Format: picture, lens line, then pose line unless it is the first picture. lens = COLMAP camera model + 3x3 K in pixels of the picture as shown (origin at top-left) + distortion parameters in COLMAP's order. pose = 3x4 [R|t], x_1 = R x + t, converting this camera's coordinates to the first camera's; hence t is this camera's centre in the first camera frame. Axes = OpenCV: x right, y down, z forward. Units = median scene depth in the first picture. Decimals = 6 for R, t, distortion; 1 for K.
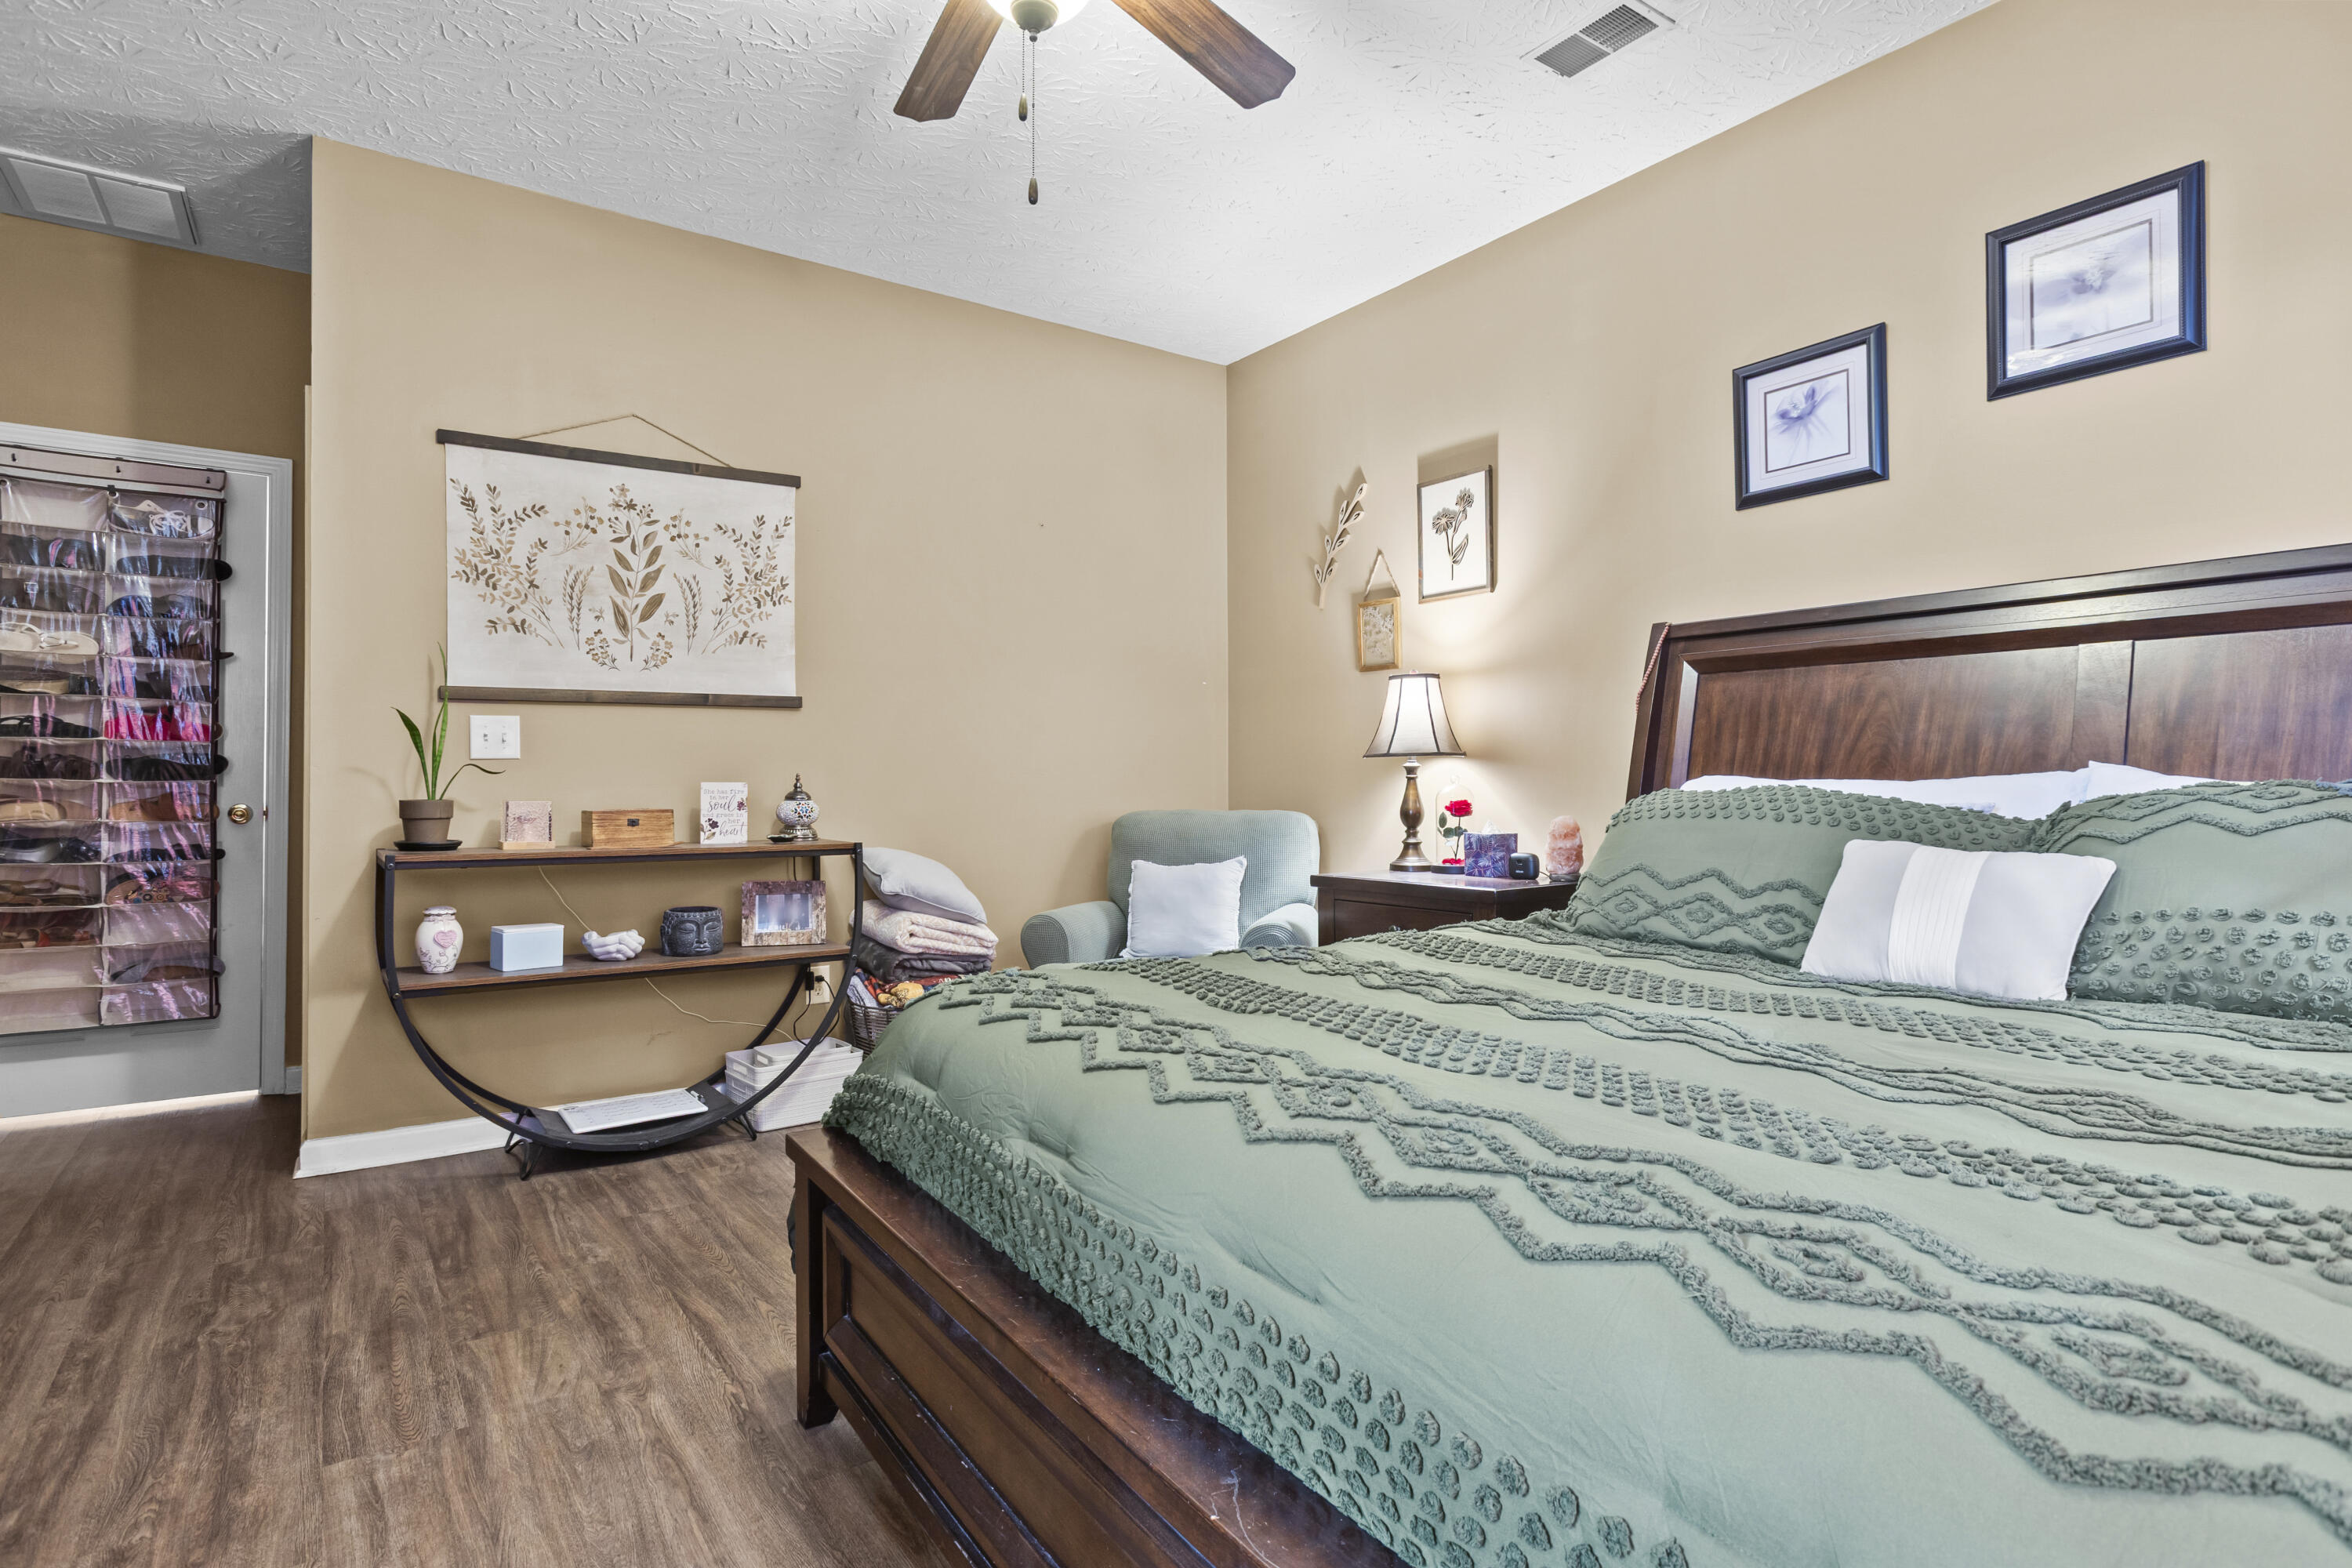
lens RADIAL K [[1198.3, 0, 1183.4], [0, 1198.3, 773.0], [0, 0, 1]] dist [-0.000459, -0.000945]
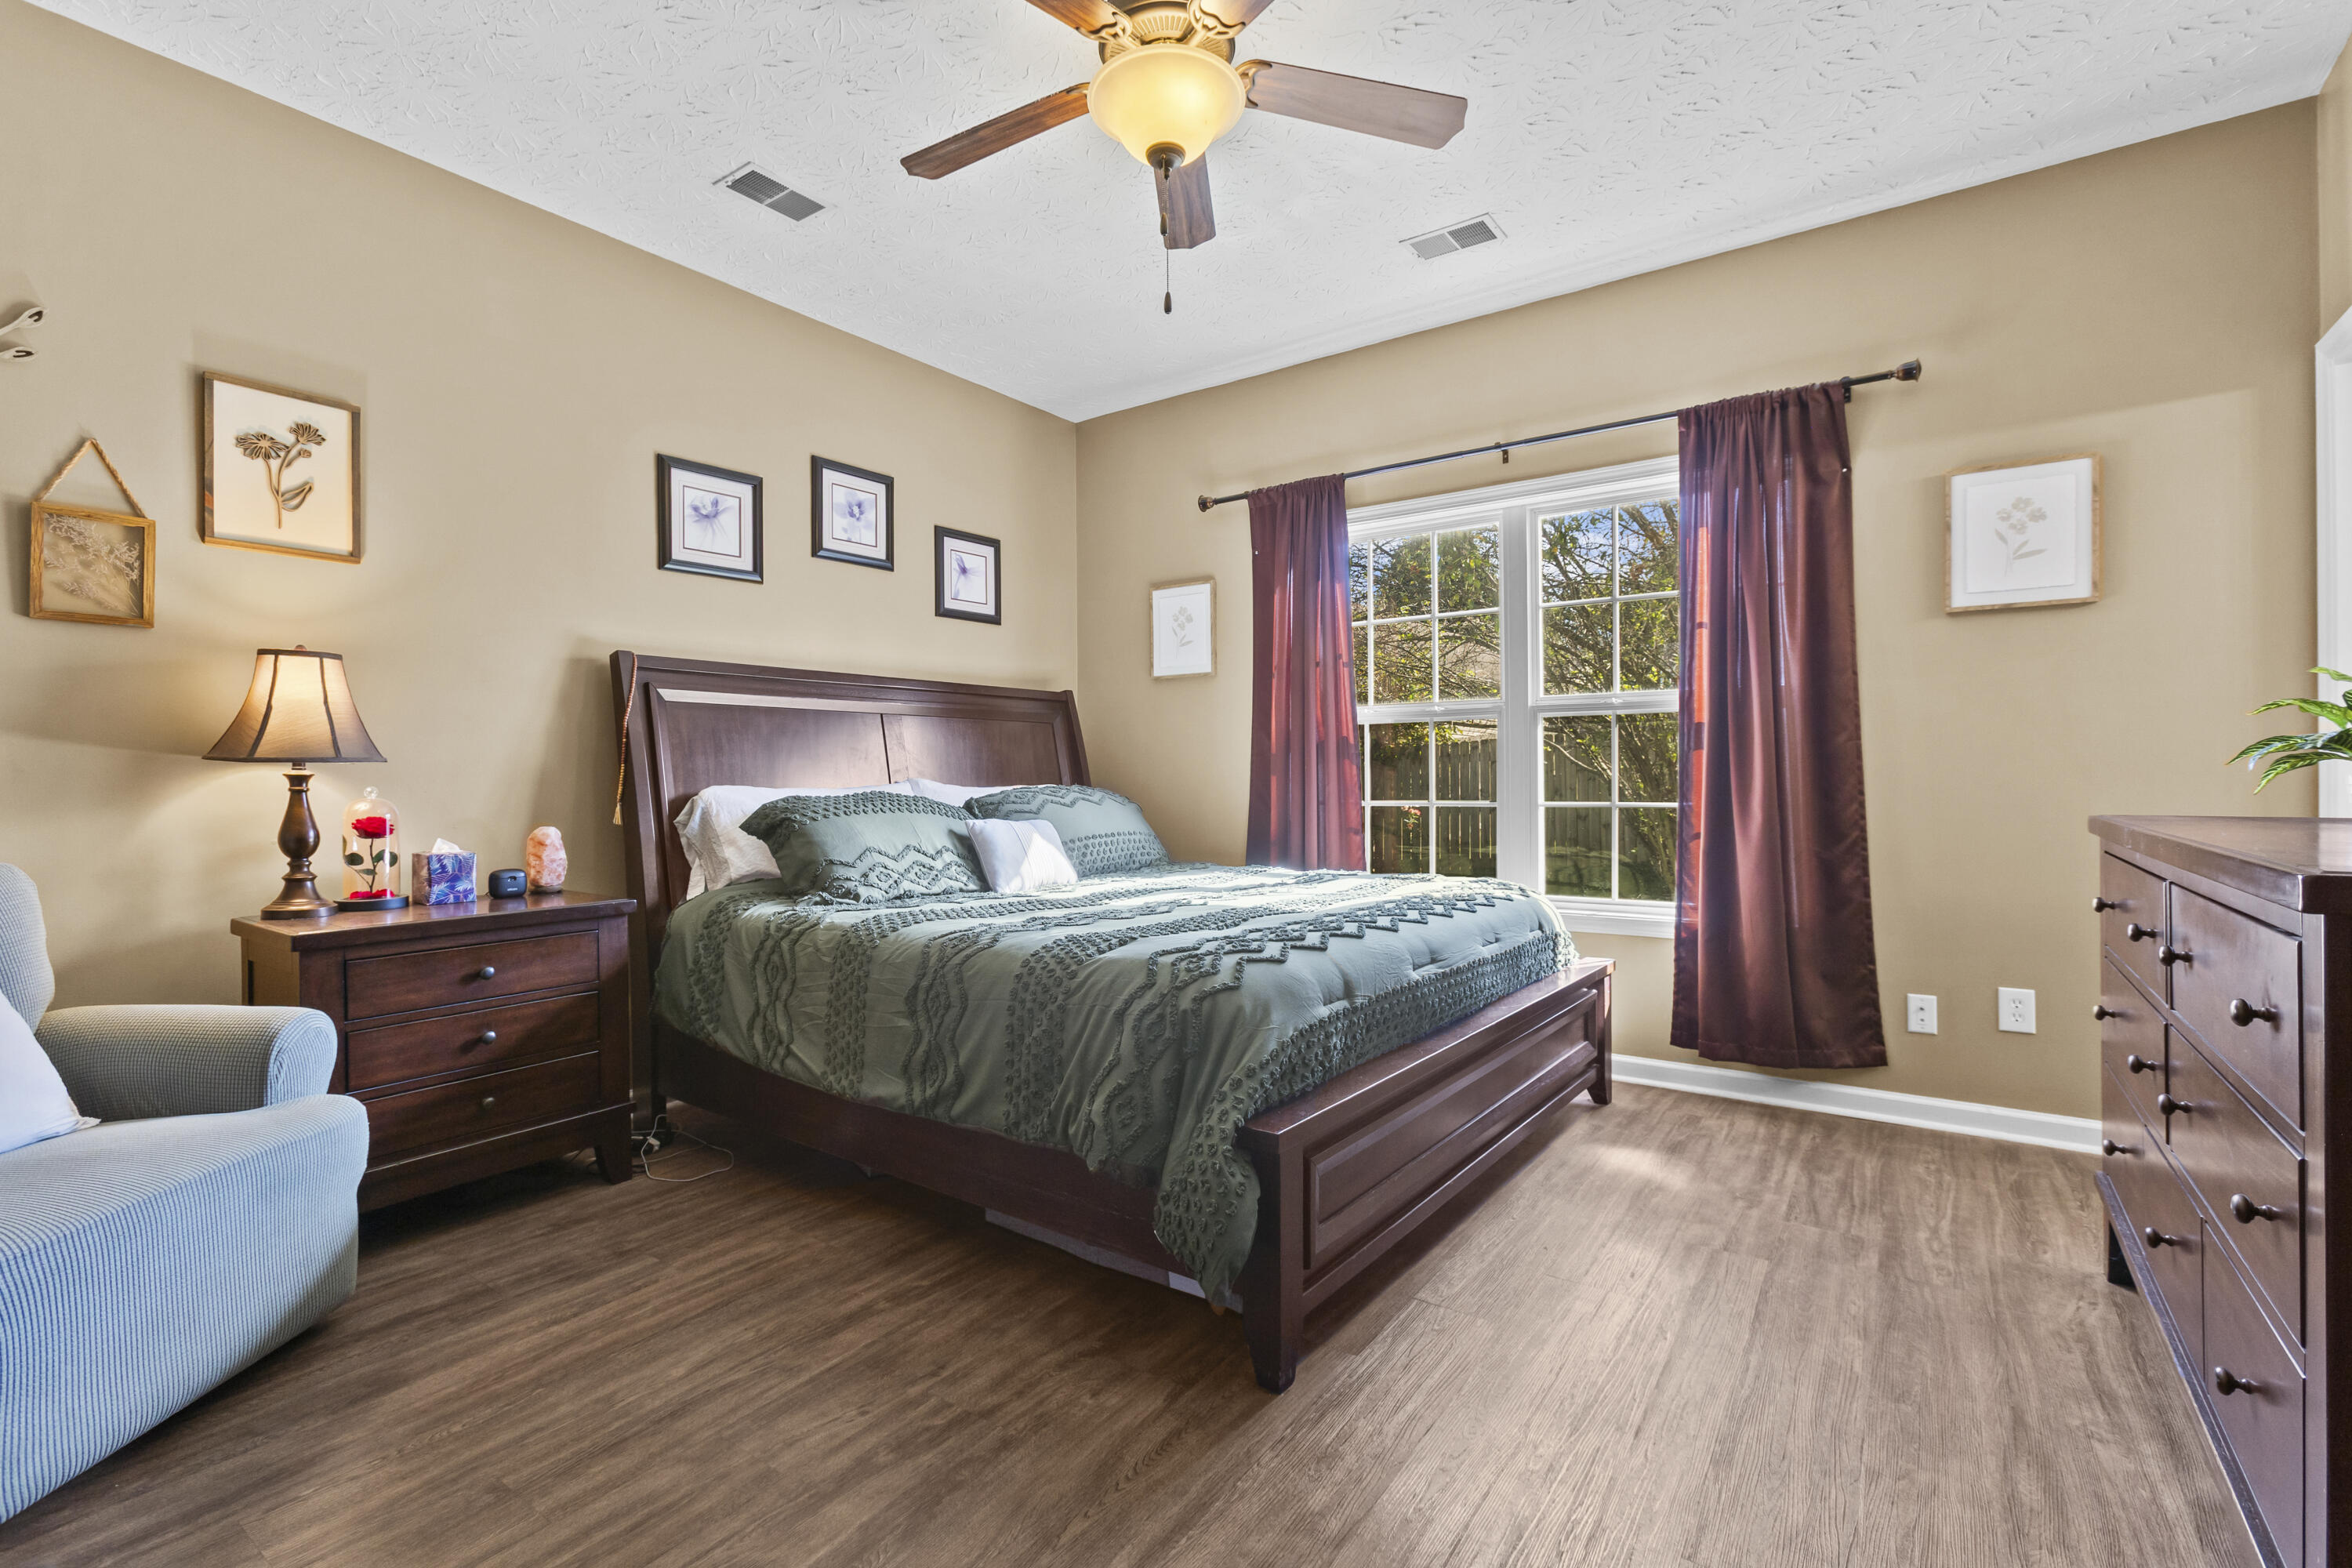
lens RADIAL K [[1067.3, 0, 1174.1], [0, 1067.3, 781.8], [0, 0, 1]] dist [-0.003319, -0.000337]
pose [[-0.342406, 0.009696, 0.939502, -0.625806], [0.017618, 0.999837, -0.003898, 0.011207], [-0.939387, 0.015217, -0.342521, 0.739889]]
